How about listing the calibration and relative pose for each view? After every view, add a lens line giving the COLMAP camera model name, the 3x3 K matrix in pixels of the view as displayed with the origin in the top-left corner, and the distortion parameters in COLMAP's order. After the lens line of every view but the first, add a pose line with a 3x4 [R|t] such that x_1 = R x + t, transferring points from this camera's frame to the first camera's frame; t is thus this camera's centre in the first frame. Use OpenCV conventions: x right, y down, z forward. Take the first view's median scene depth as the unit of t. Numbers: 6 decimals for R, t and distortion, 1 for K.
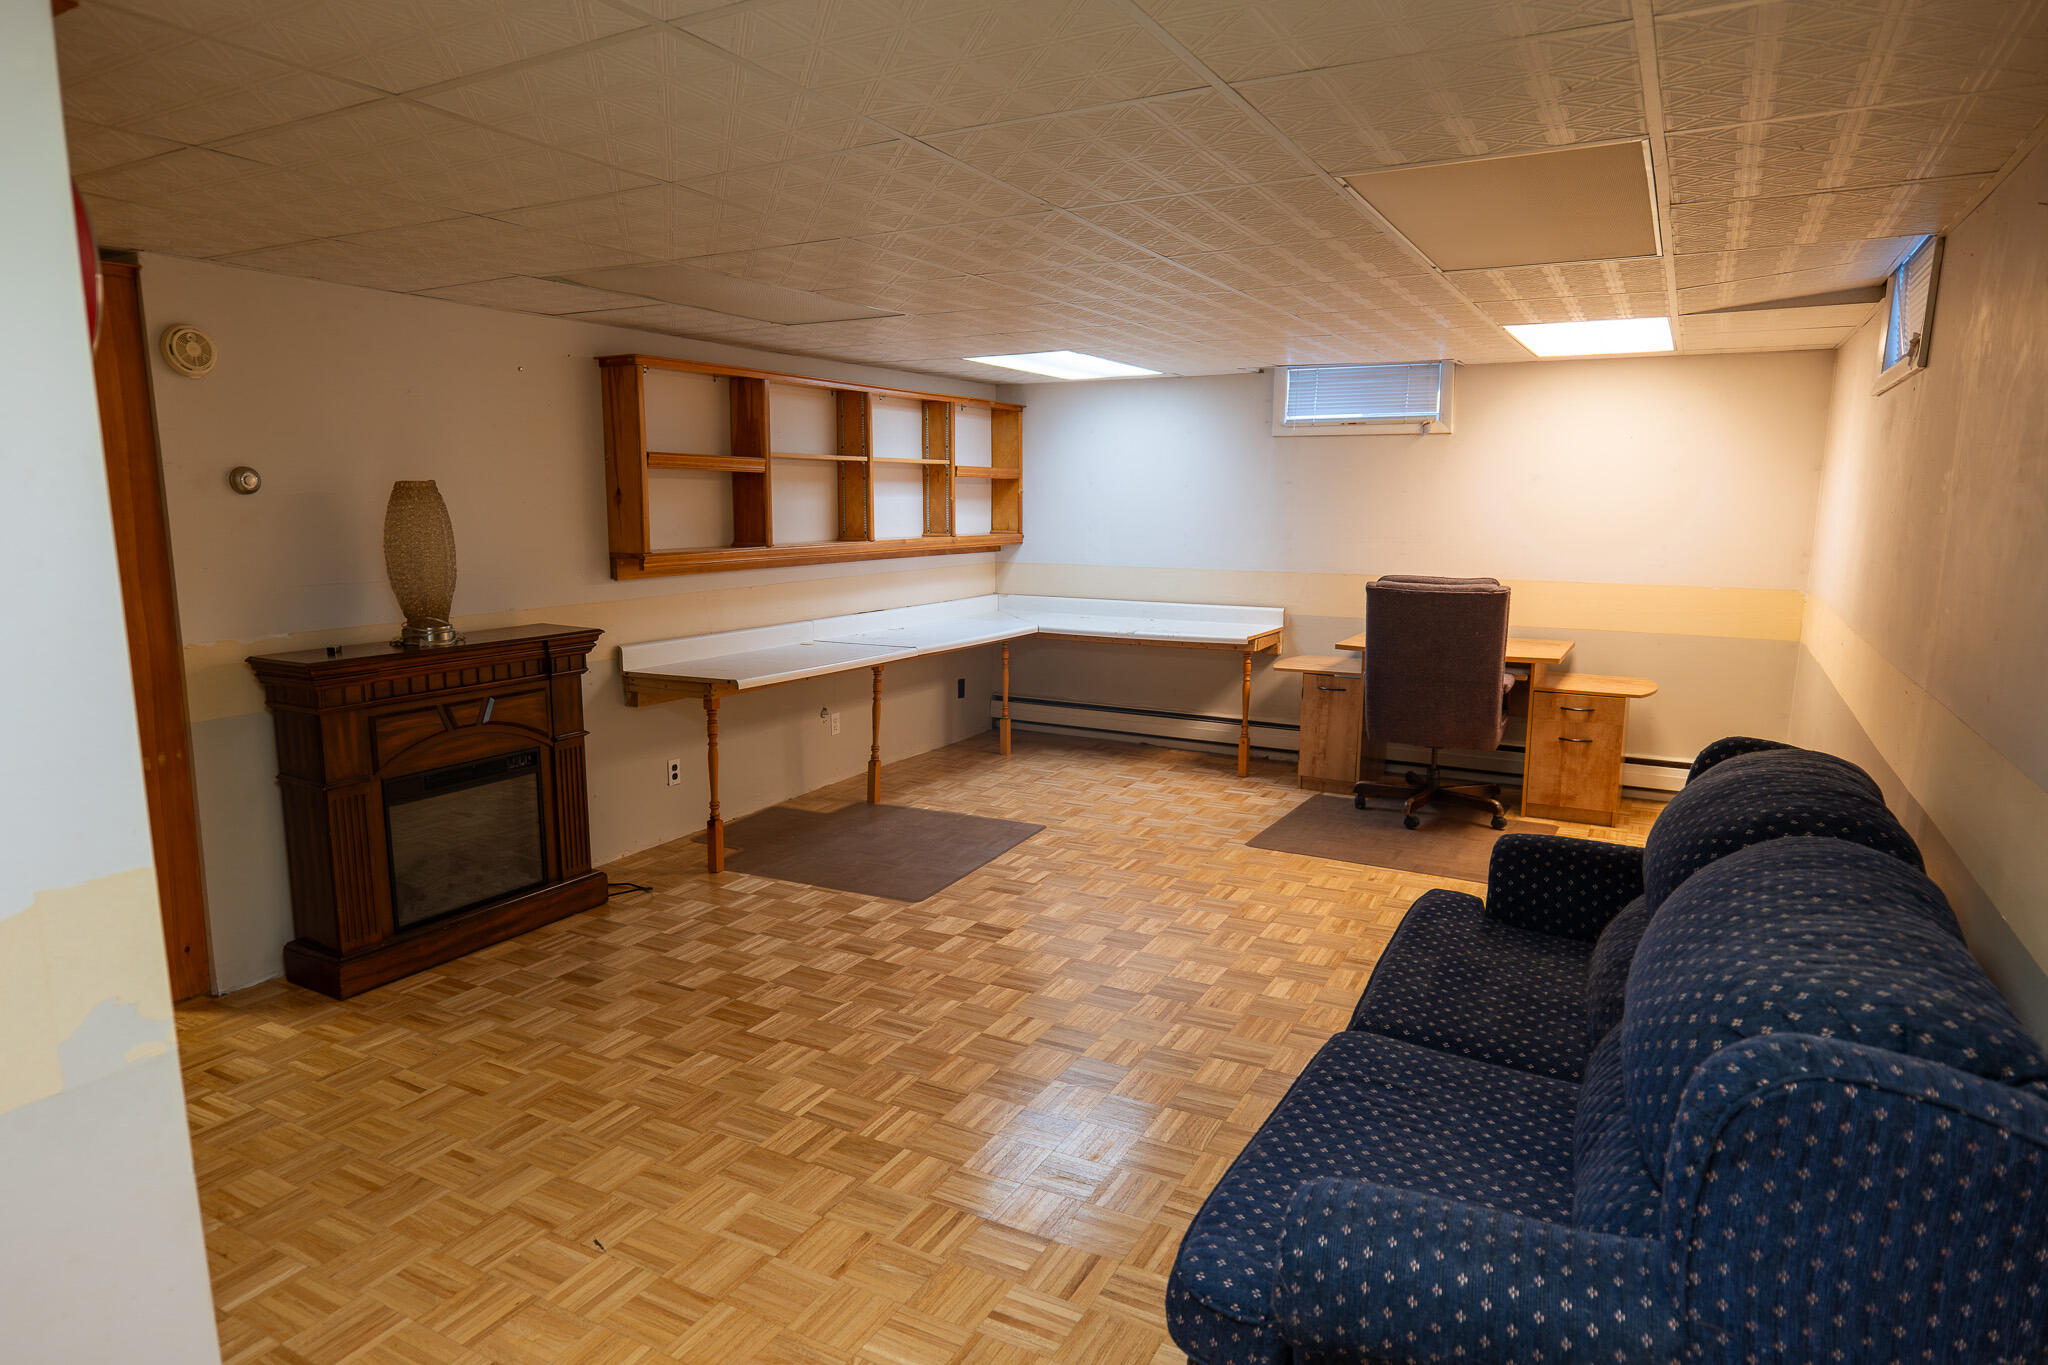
lens RADIAL K [[1198.2, 0, 1024.0], [0, 1198.2, 682.5], [0, 0, 1]] dist [0.003957, 0.000951]
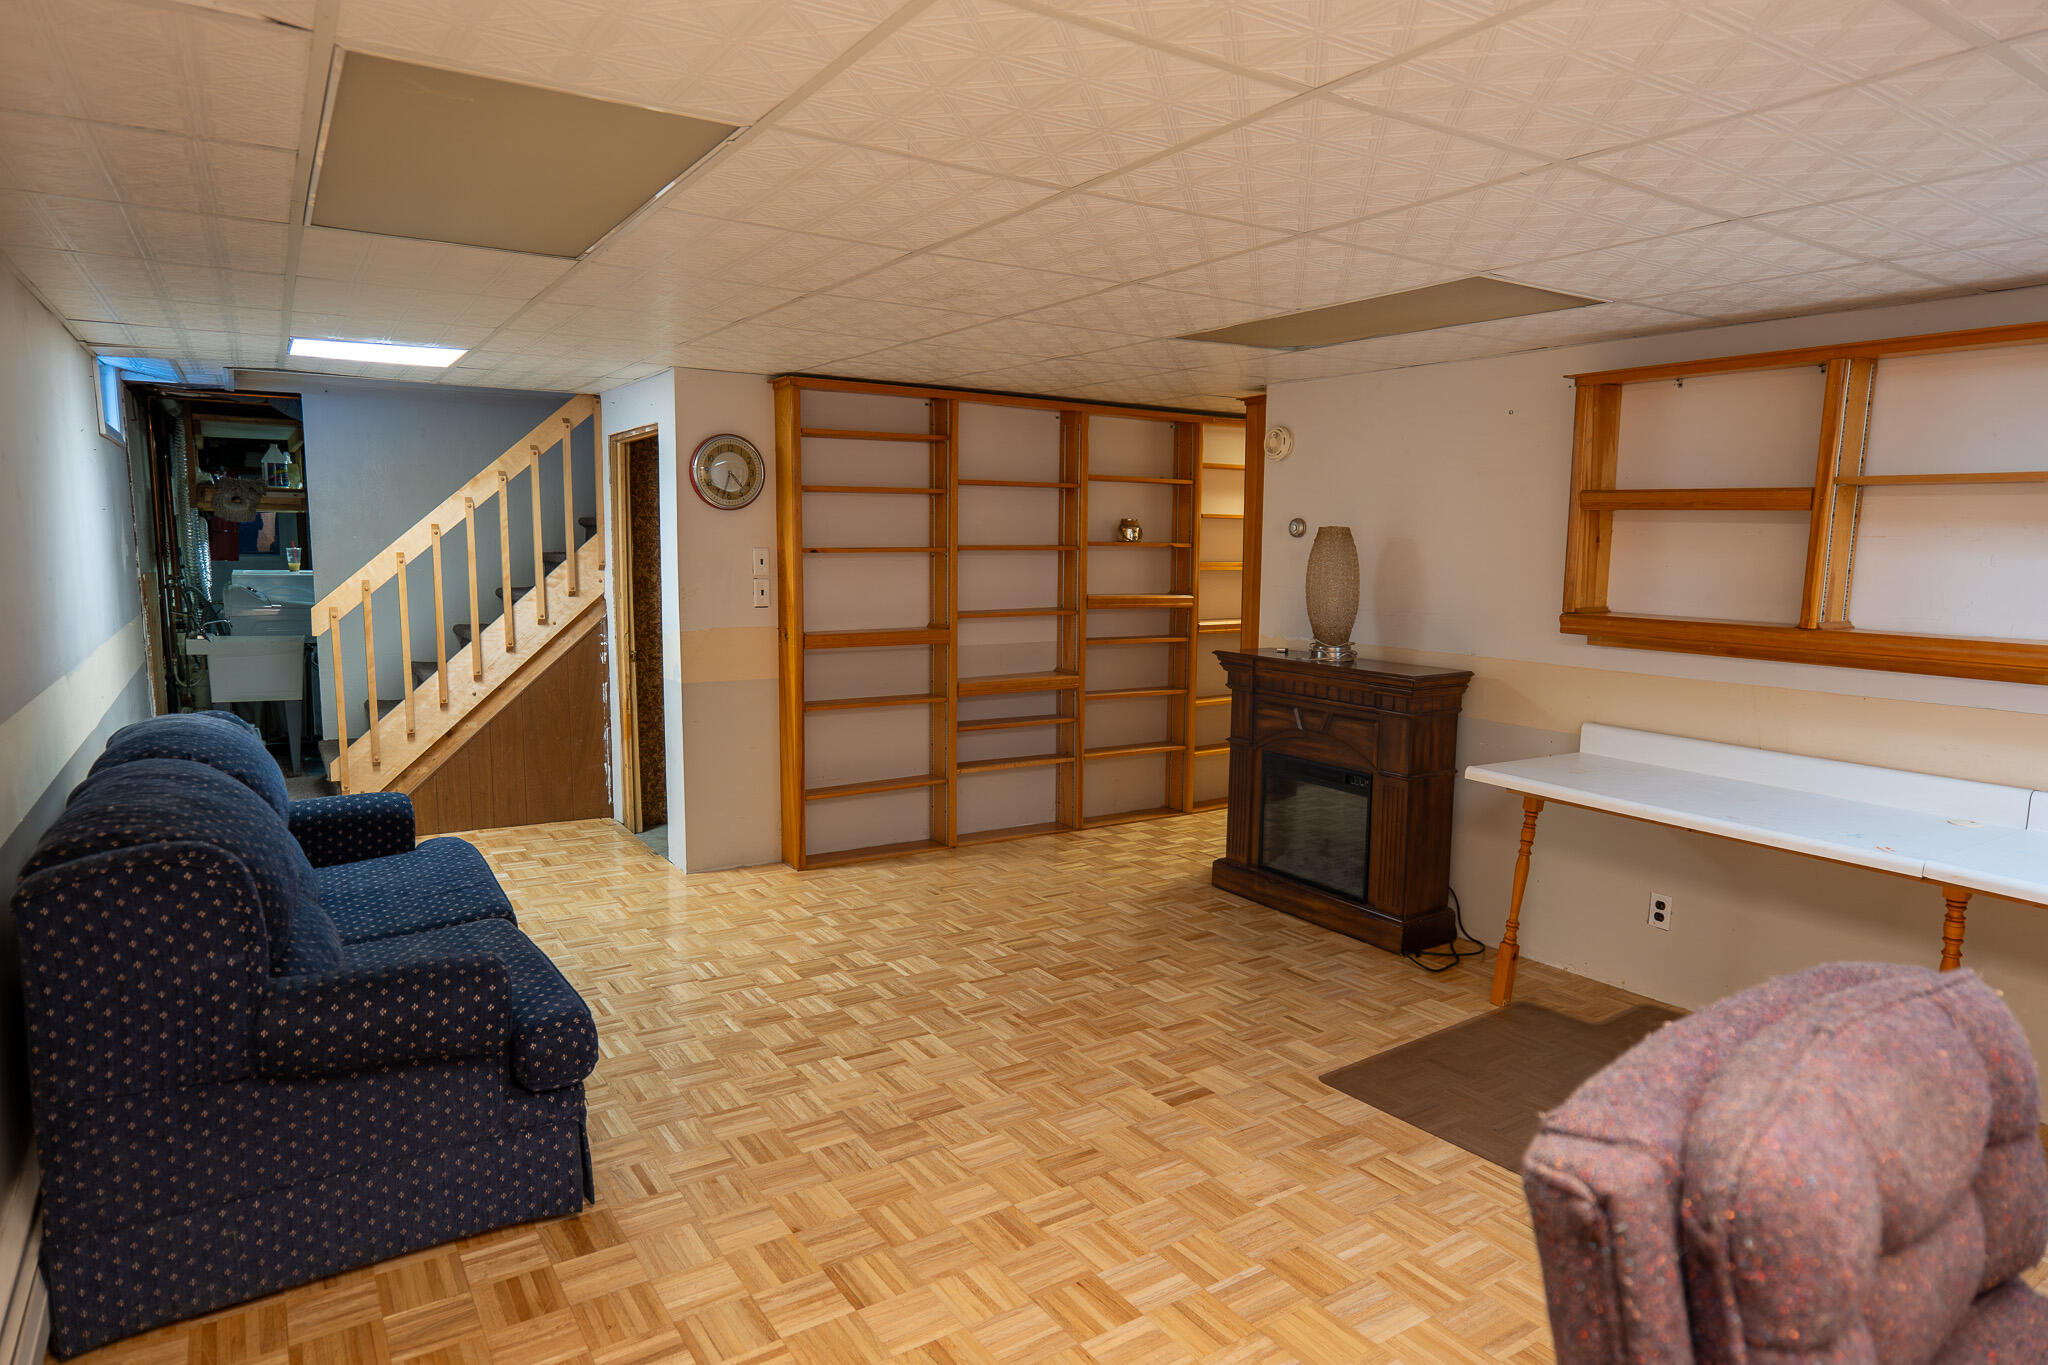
lens RADIAL K [[1198.2, 0, 1024.0], [0, 1198.2, 682.5], [0, 0, 1]] dist [0.003957, 0.000951]
pose [[-0.467266, 0.098938, -0.878563, 0.728710], [-0.149671, 0.970524, 0.188897, -0.197350], [0.871356, 0.219760, -0.438685, 1.284535]]
